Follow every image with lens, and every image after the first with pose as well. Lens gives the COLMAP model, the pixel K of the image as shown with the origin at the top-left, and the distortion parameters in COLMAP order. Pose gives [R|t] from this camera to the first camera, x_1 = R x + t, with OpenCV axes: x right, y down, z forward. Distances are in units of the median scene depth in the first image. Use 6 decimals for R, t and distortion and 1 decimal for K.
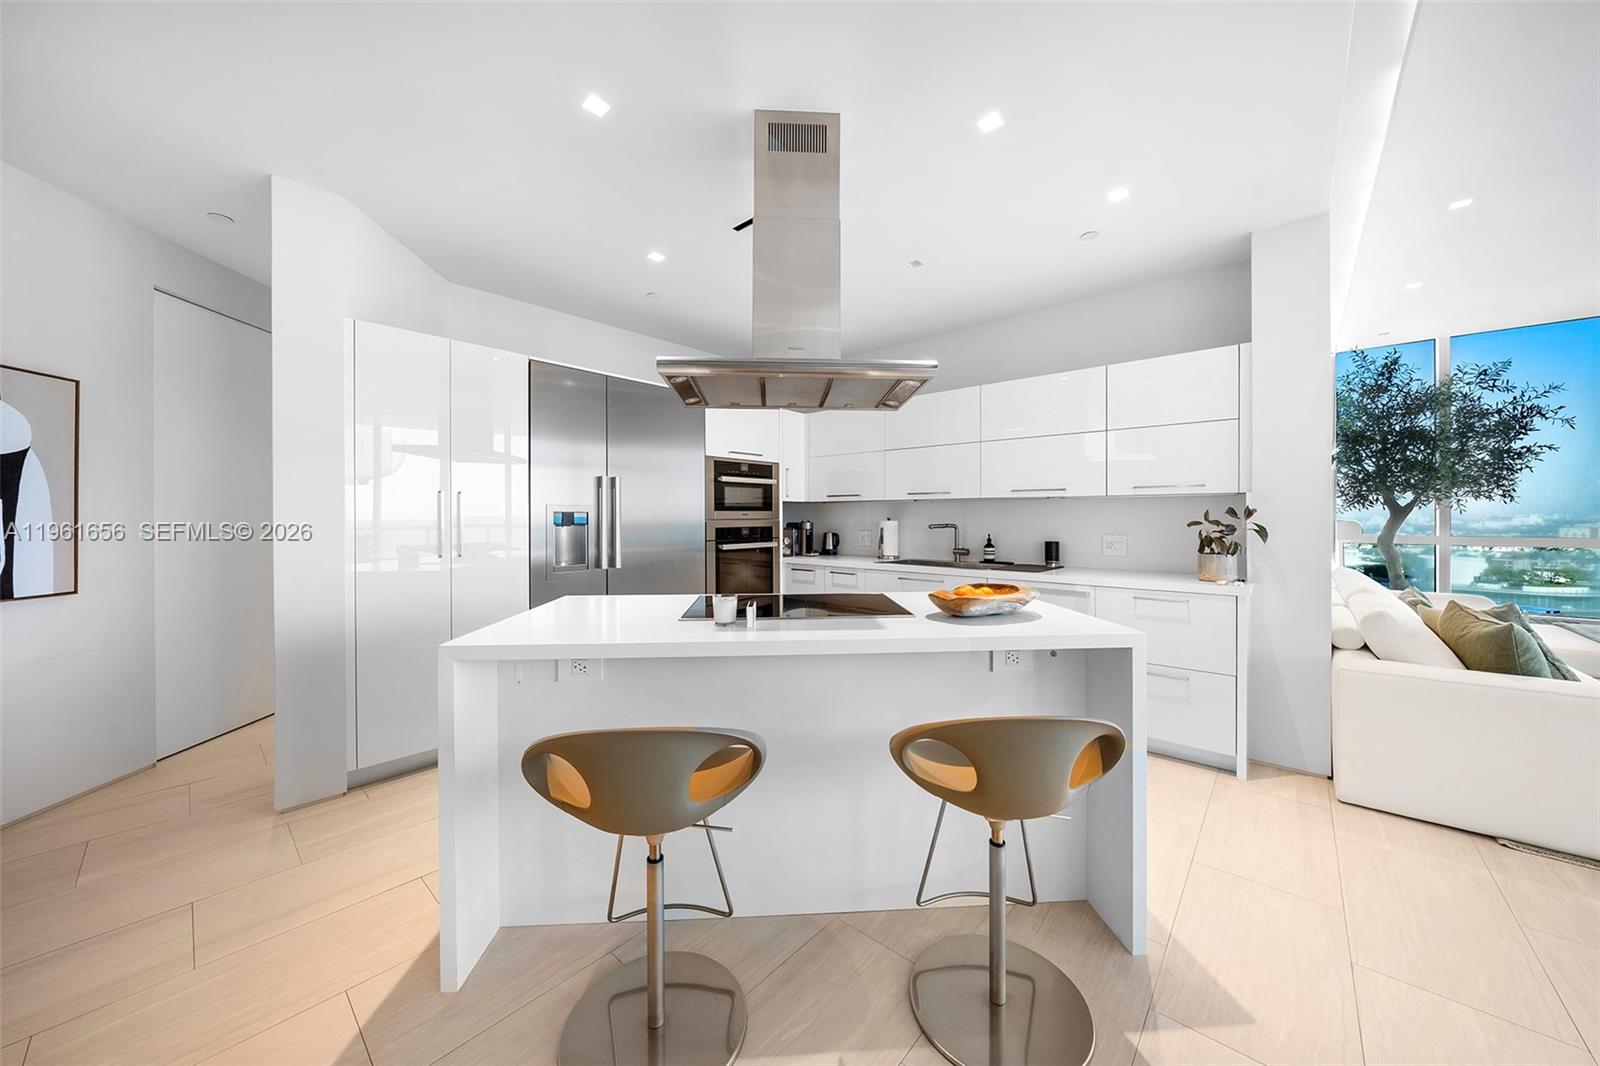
lens RADIAL K [[566.9, 0, 800.6], [0, 566.9, 517.5], [0, 0, 1]] dist [0.001866, 0.000132]
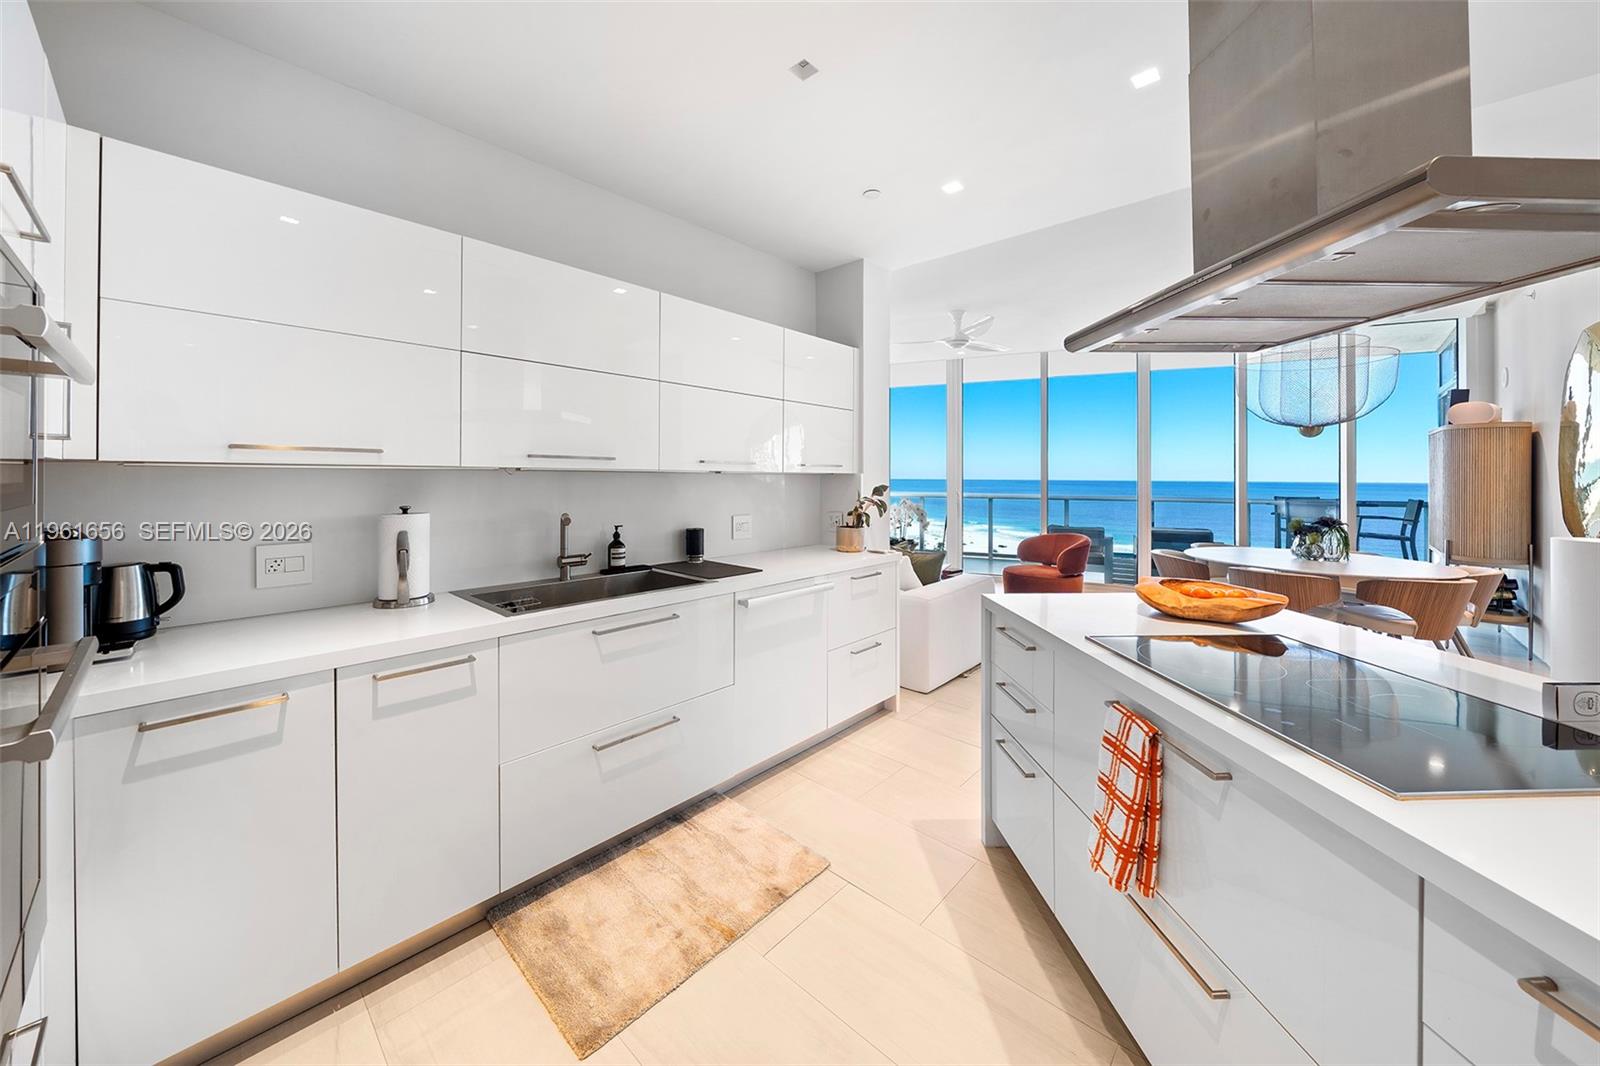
lens RADIAL K [[566.9, 0, 825.3], [0, 566.9, 475.2], [0, 0, 1]] dist [0.001866, 0.000132]
pose [[0.006576, 0.003286, 0.999973, -0.235241], [-0.009595, 0.999949, -0.003223, -0.020363], [-0.999932, -0.009574, 0.006608, 0.654256]]
